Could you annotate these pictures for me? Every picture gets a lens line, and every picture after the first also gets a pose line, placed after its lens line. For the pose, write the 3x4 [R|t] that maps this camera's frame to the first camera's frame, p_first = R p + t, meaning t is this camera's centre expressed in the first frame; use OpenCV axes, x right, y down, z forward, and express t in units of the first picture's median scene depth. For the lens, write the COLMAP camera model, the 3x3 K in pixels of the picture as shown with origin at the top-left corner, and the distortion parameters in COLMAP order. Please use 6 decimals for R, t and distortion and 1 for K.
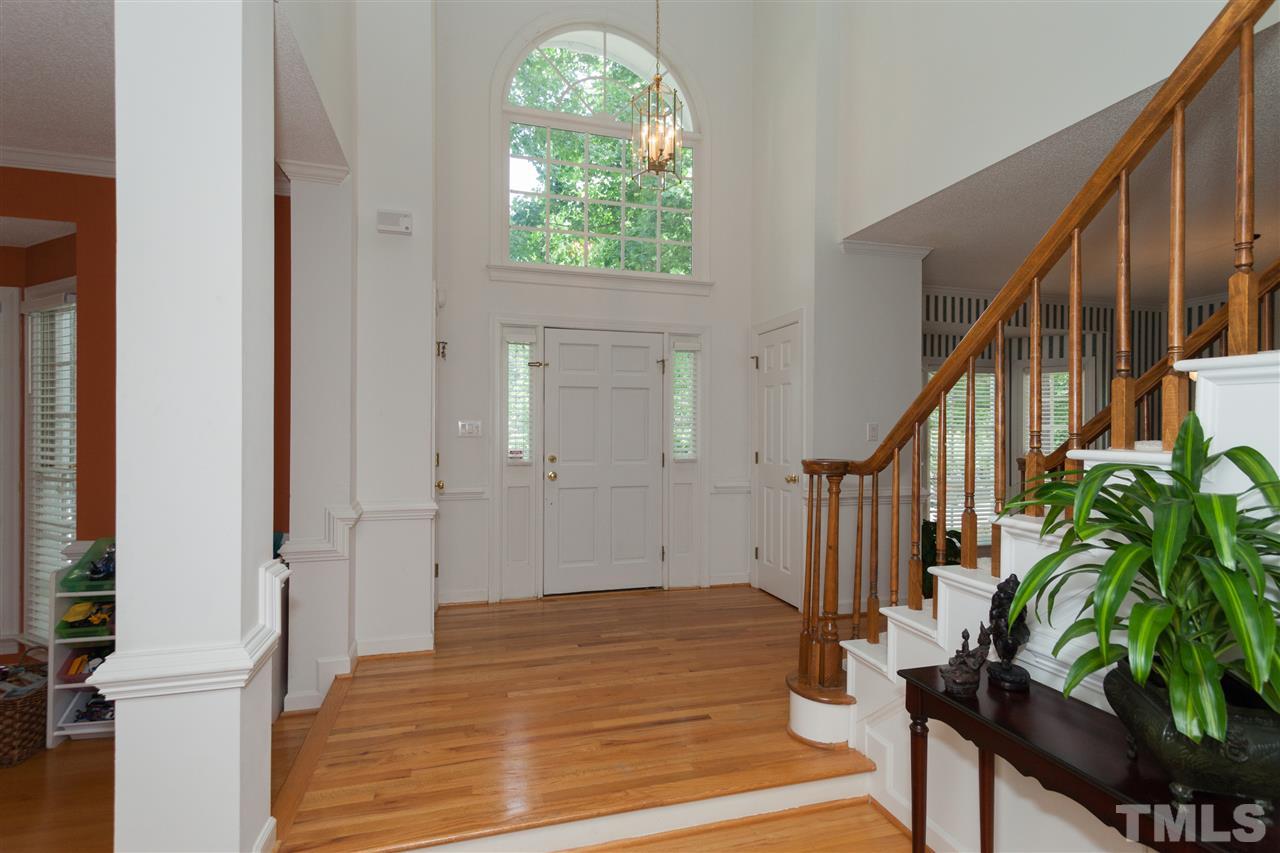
lens RADIAL K [[607.2, 0, 638.3], [0, 607.2, 426.8], [0, 0, 1]] dist [0.001754, 0.000166]
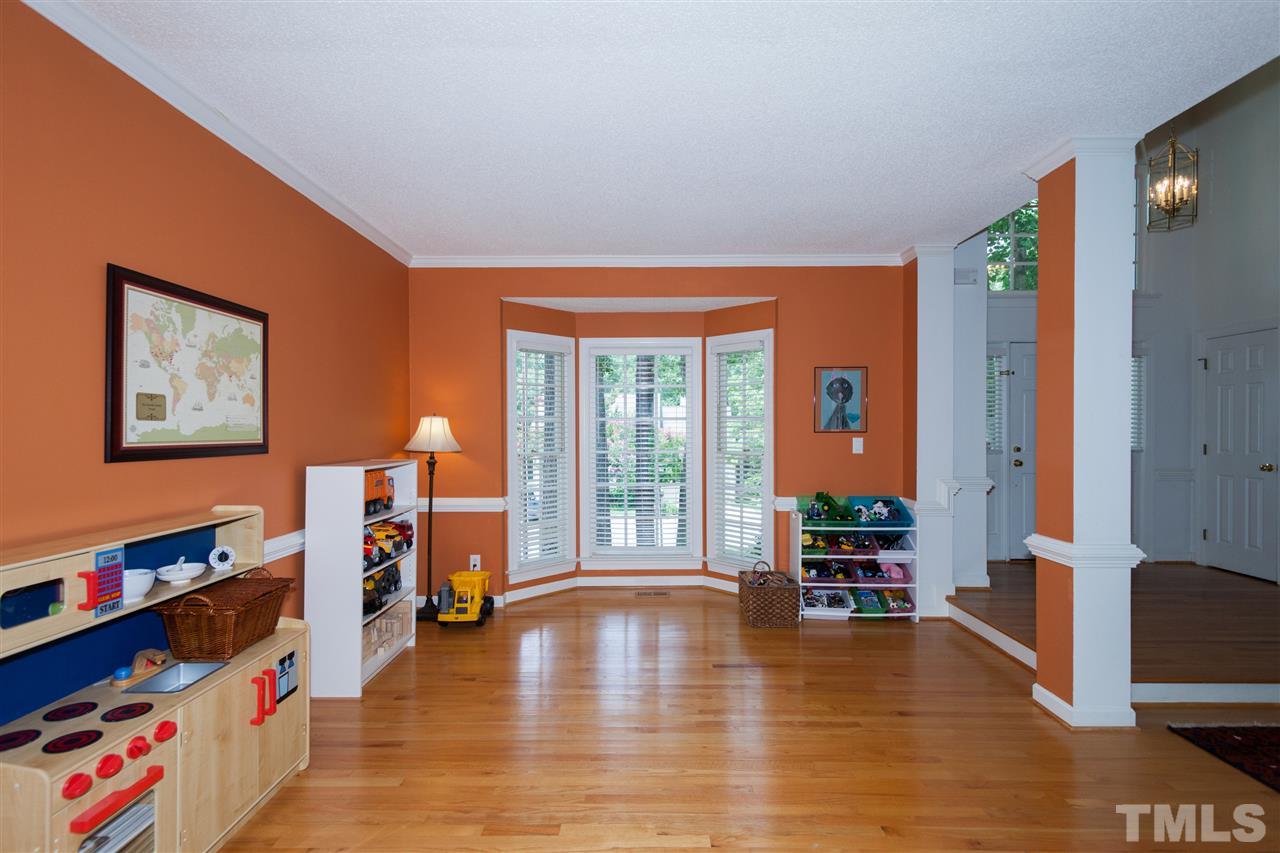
lens RADIAL K [[607.2, 0, 639.3], [0, 607.2, 429.3], [0, 0, 1]] dist [0.001754, 0.000166]
pose [[0.956022, -0.005576, -0.293242, -0.515209], [0.007152, 0.999965, 0.004302, 0.002221], [0.293208, -0.006210, 0.956029, -0.406535]]
